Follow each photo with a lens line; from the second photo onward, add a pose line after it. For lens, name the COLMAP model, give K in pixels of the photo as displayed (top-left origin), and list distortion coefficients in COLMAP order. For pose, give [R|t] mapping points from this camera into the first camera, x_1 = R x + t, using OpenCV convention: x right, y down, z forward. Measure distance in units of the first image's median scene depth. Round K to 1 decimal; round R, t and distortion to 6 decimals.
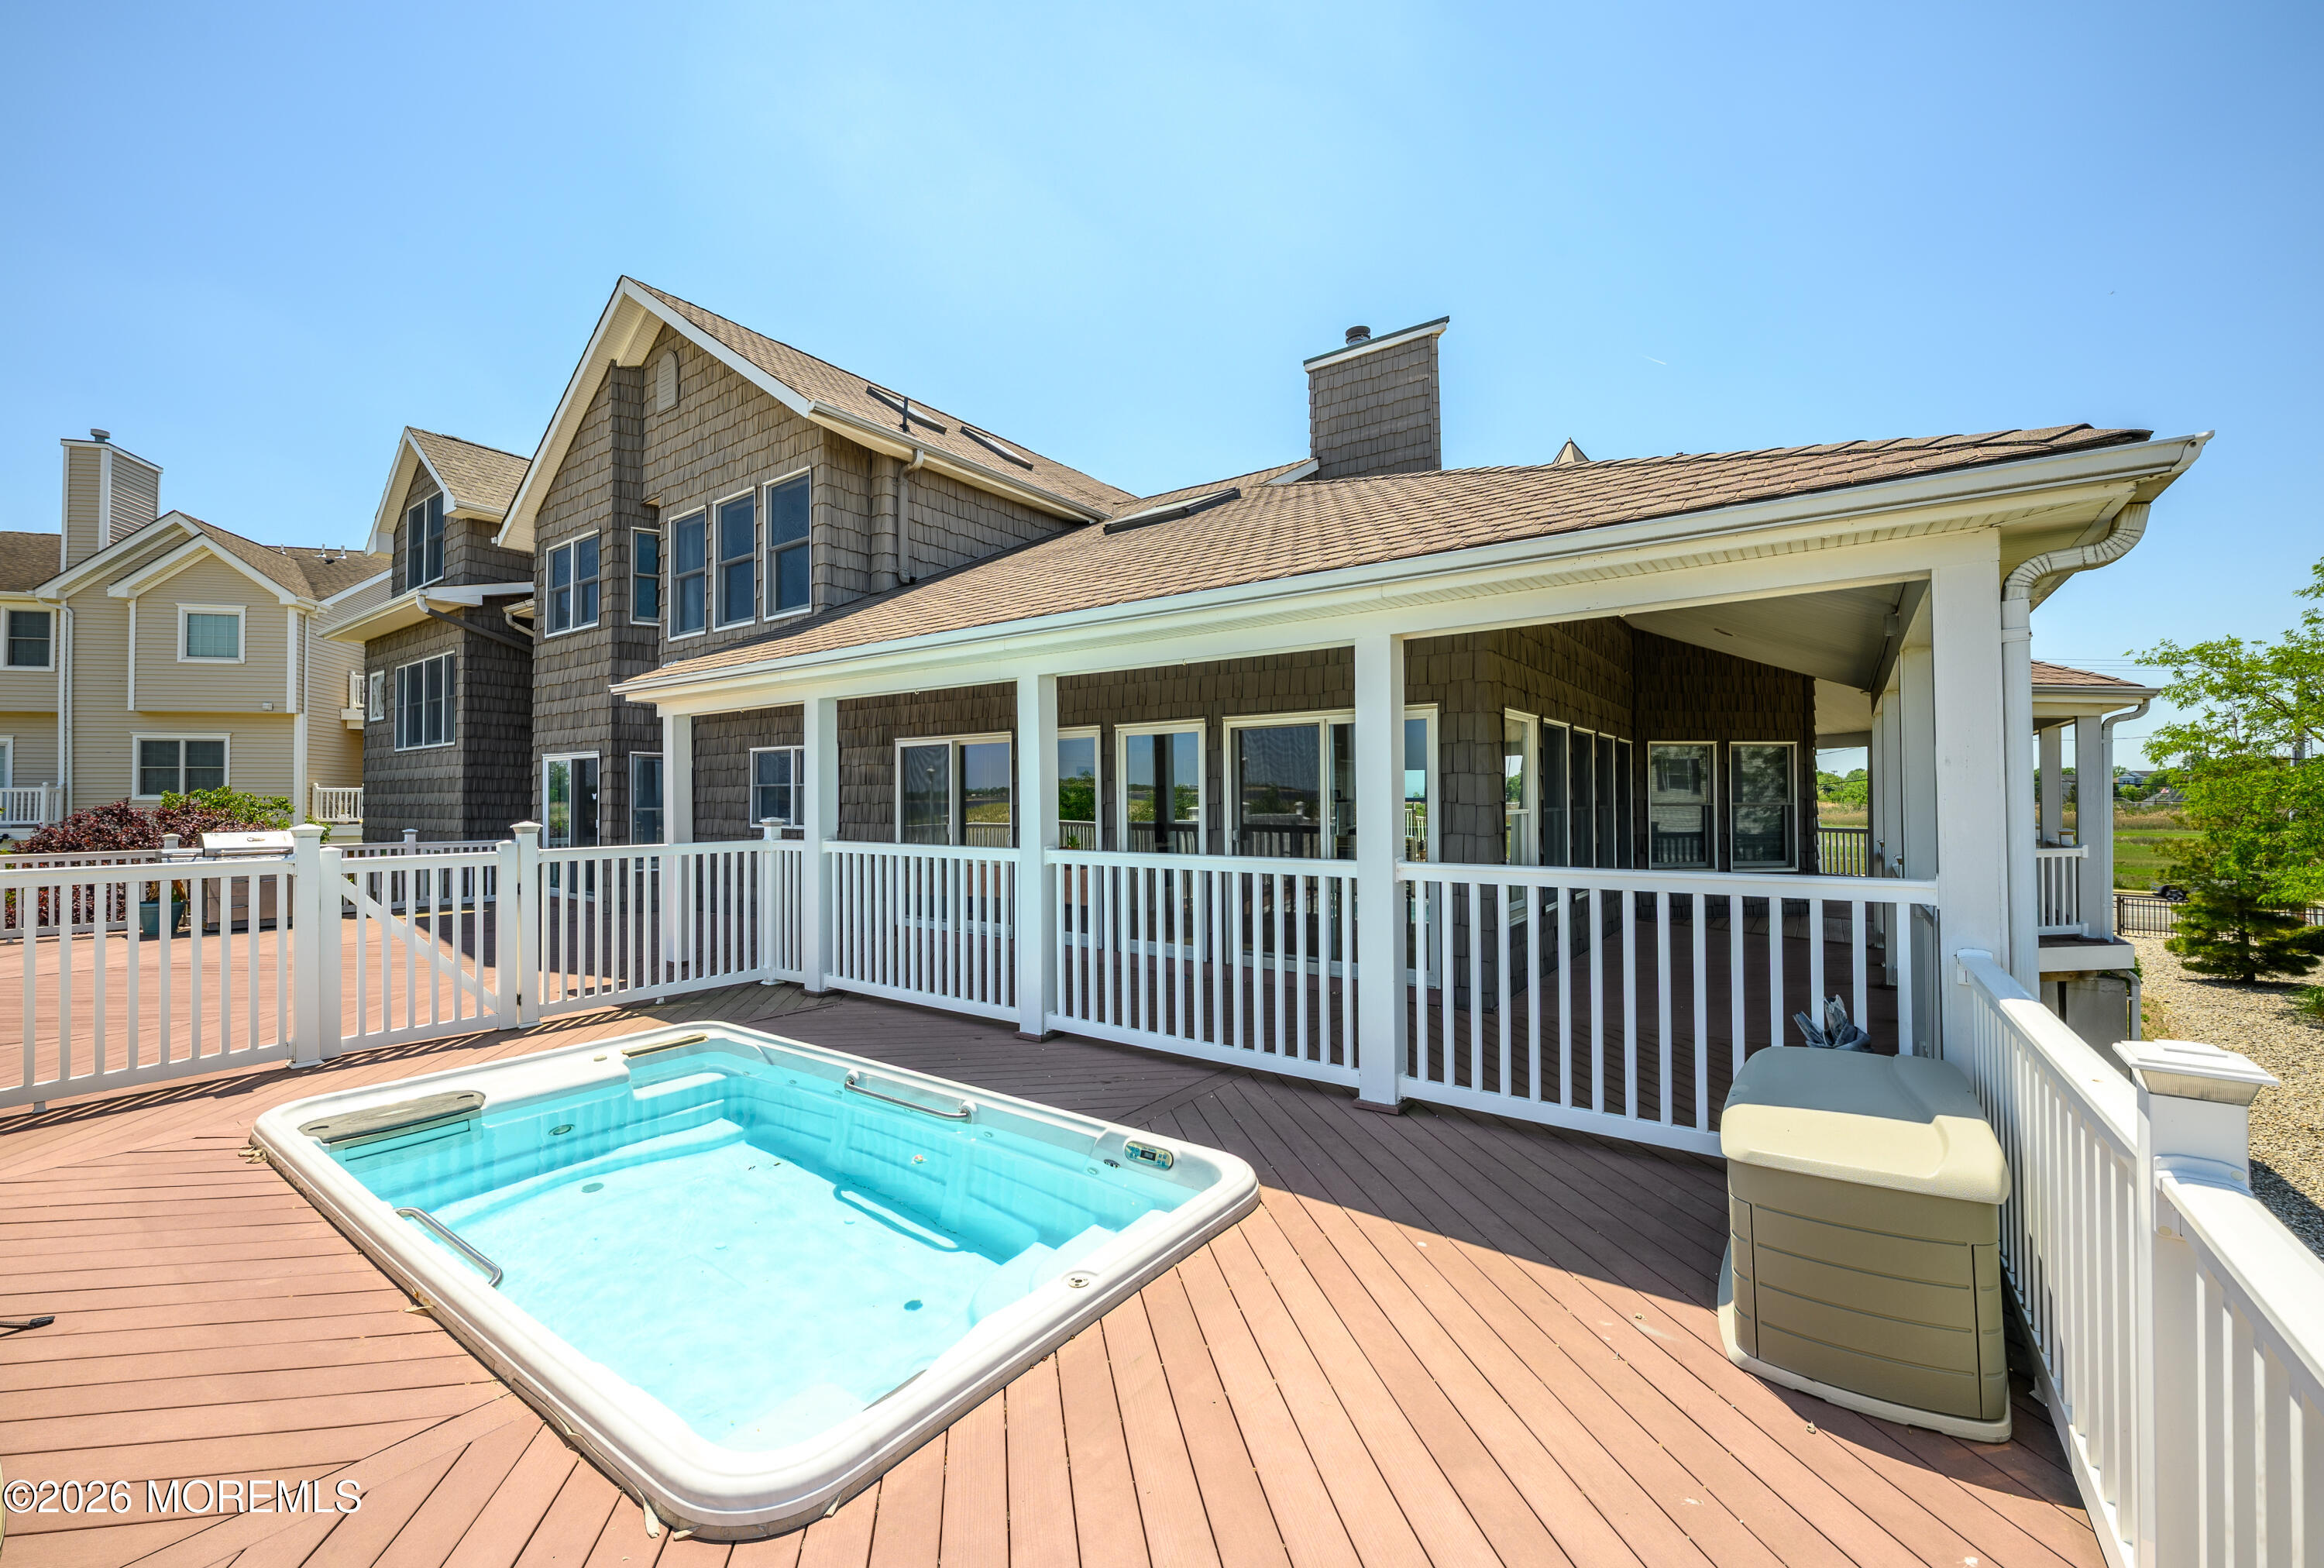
lens RADIAL K [[973.2, 0, 1151.5], [0, 973.2, 763.8], [0, 0, 1]] dist [0.006694, 0.000463]
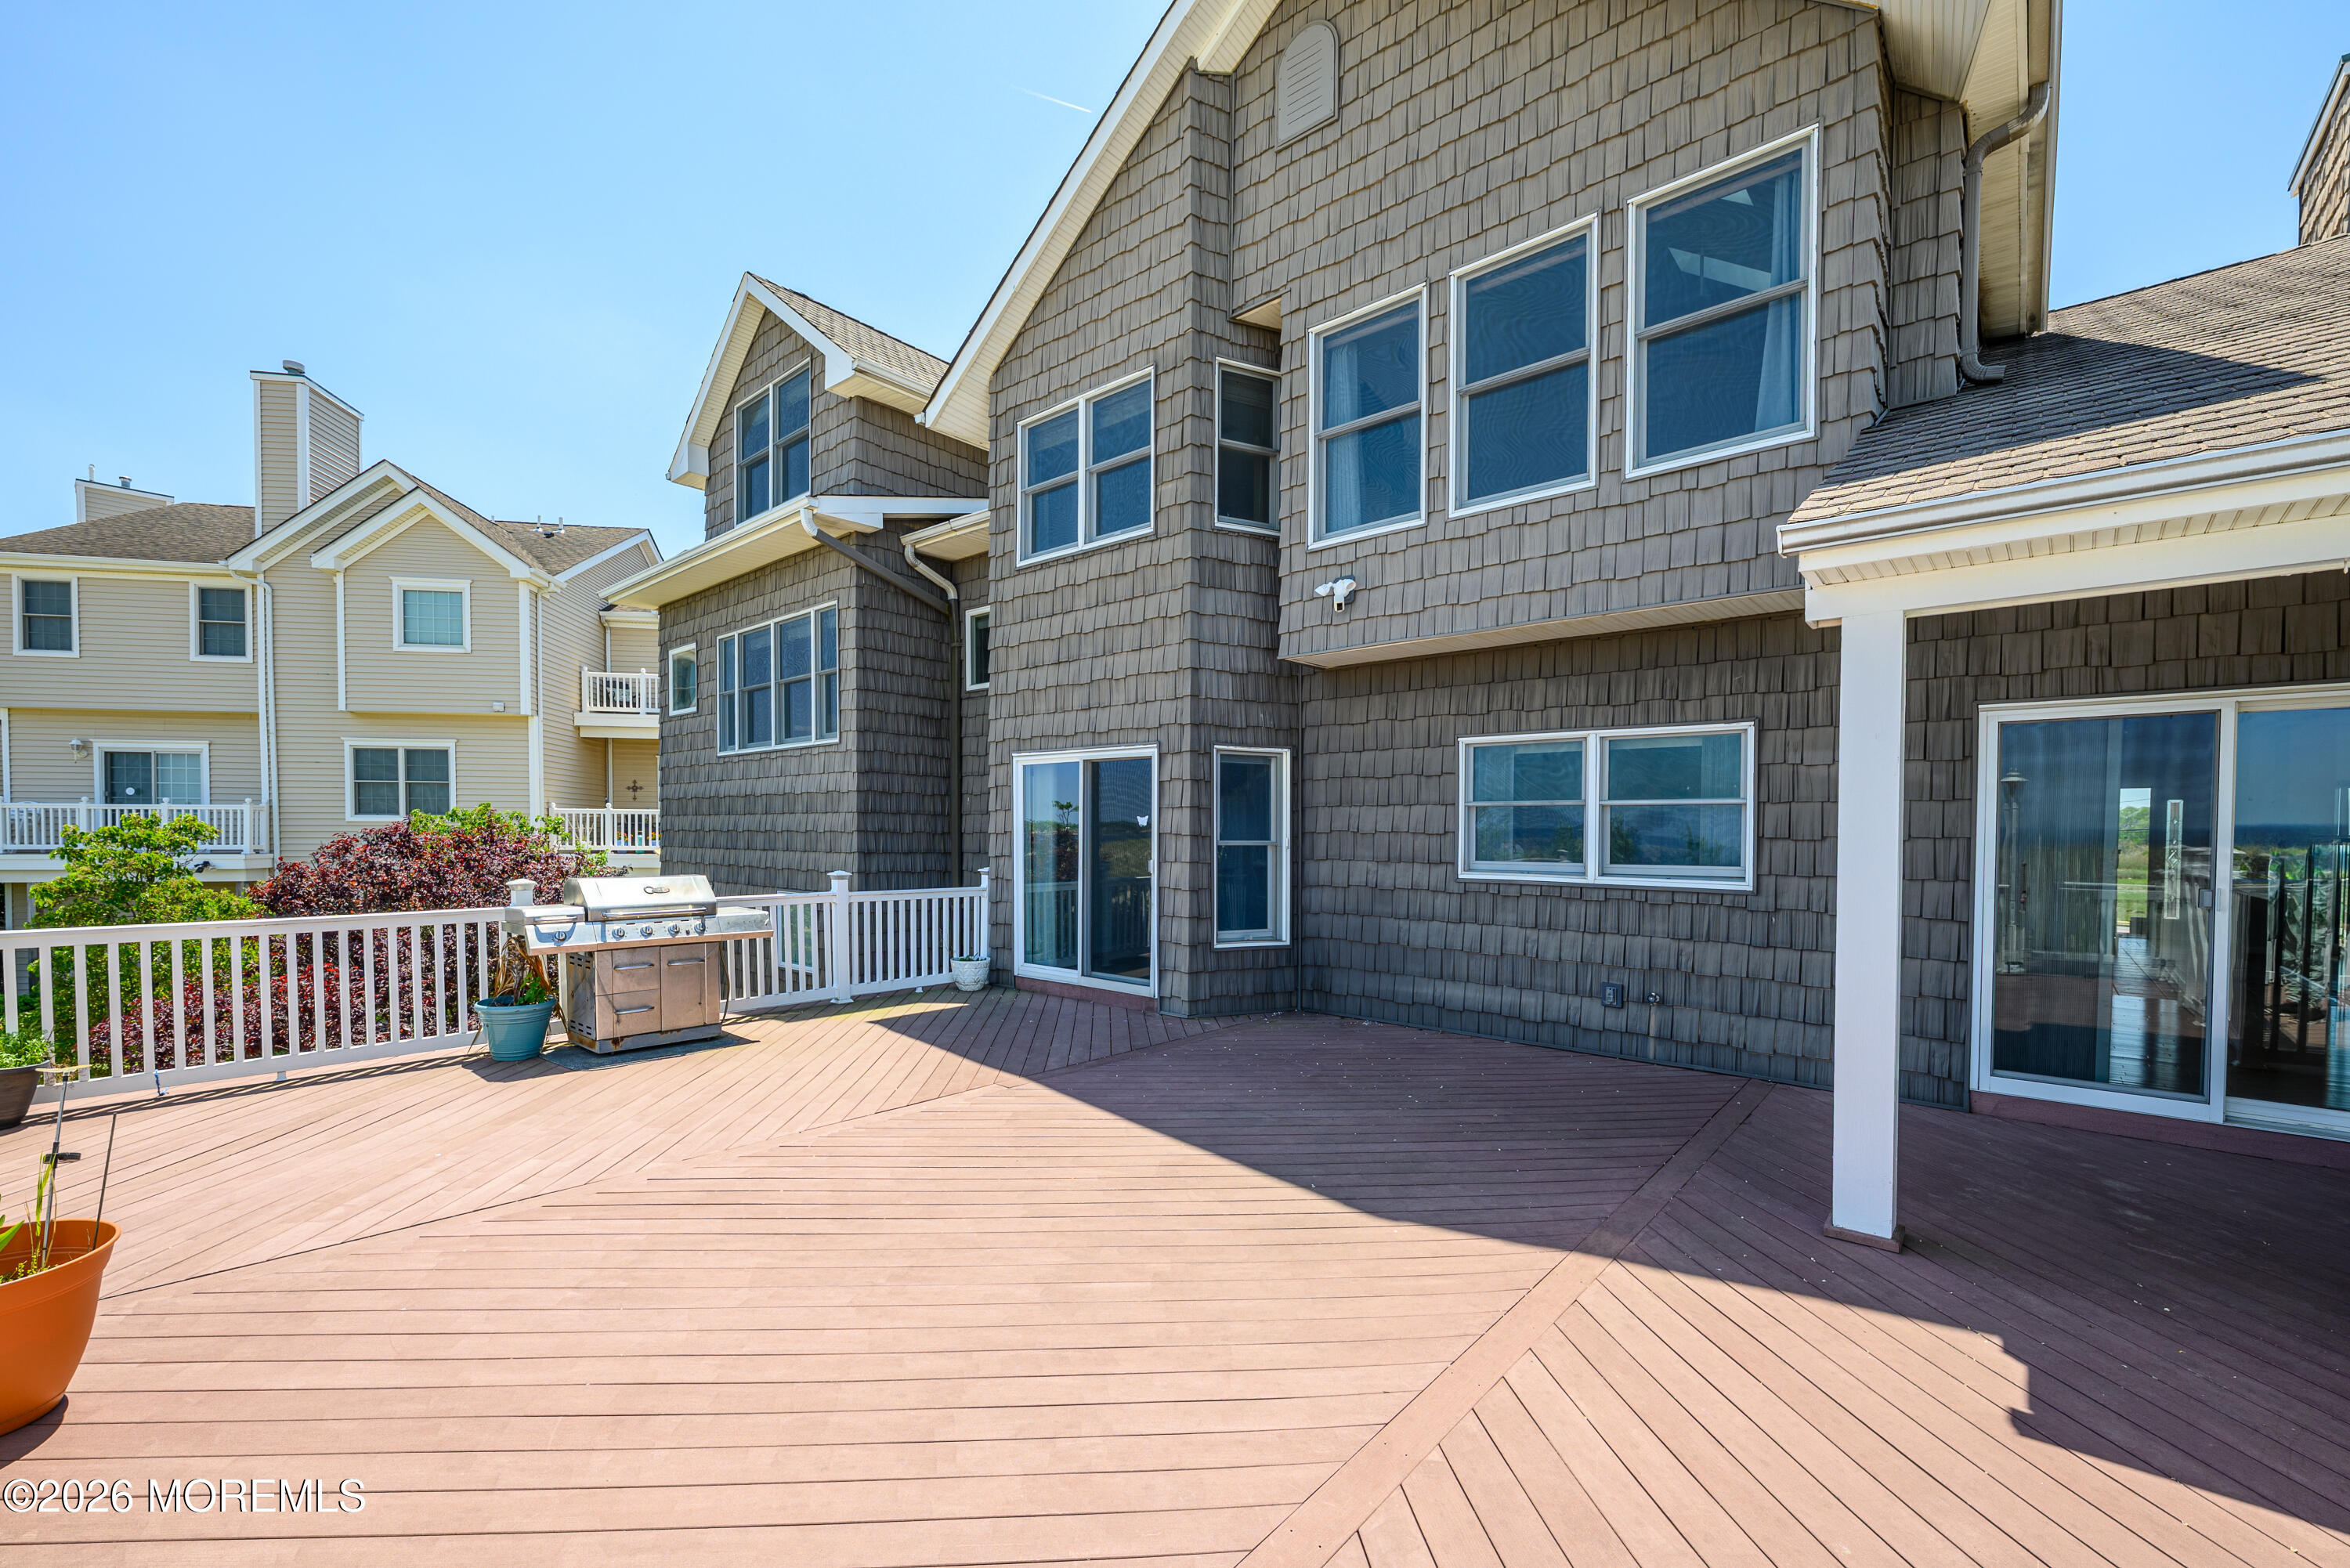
lens RADIAL K [[984.0, 0, 1170.6], [0, 984.0, 837.5], [0, 0, 1]] dist [0.006694, 0.000463]
pose [[0.997314, 0.010624, -0.072470, -0.455200], [-0.007539, 0.999060, 0.042699, 0.015710], [0.072855, -0.042038, 0.996456, 0.354766]]
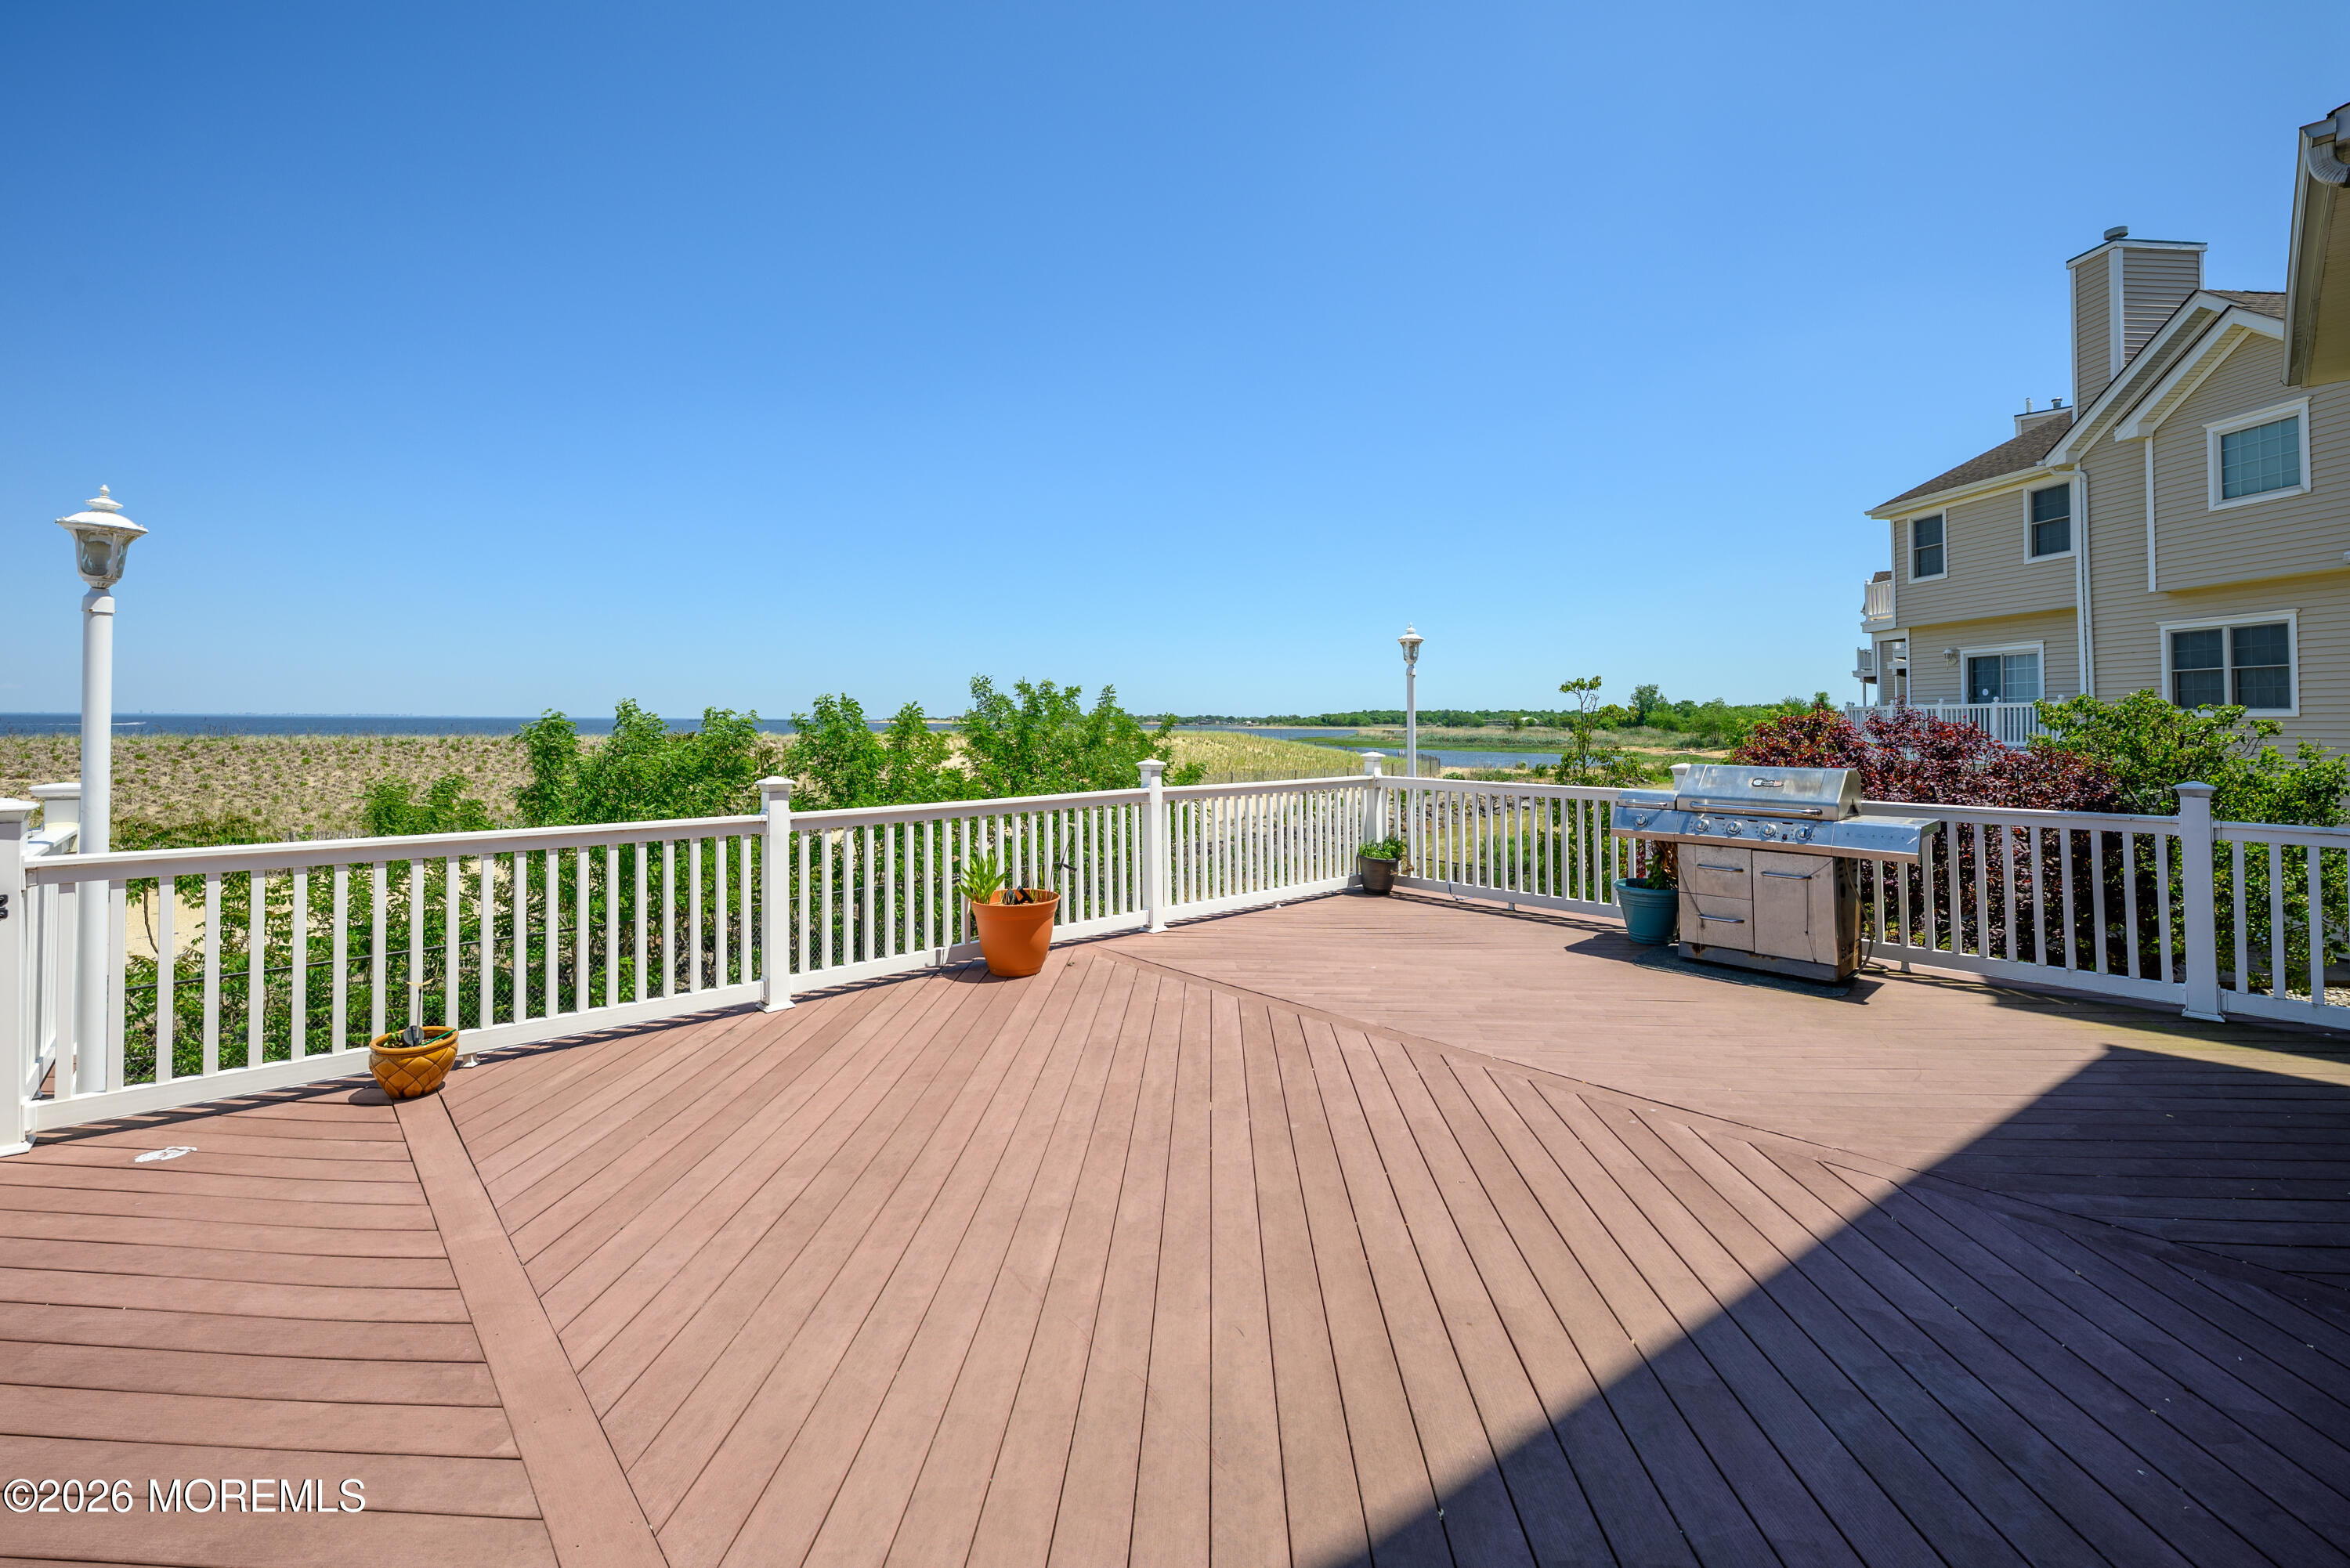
lens RADIAL K [[984.0, 0, 1159.5], [0, 984.0, 702.6], [0, 0, 1]] dist [0.006694, 0.000463]
pose [[-0.176623, -0.015579, -0.984155, -0.307475], [0.029708, 0.999335, -0.021151, 0.030477], [0.983830, -0.032973, -0.176043, 0.625935]]
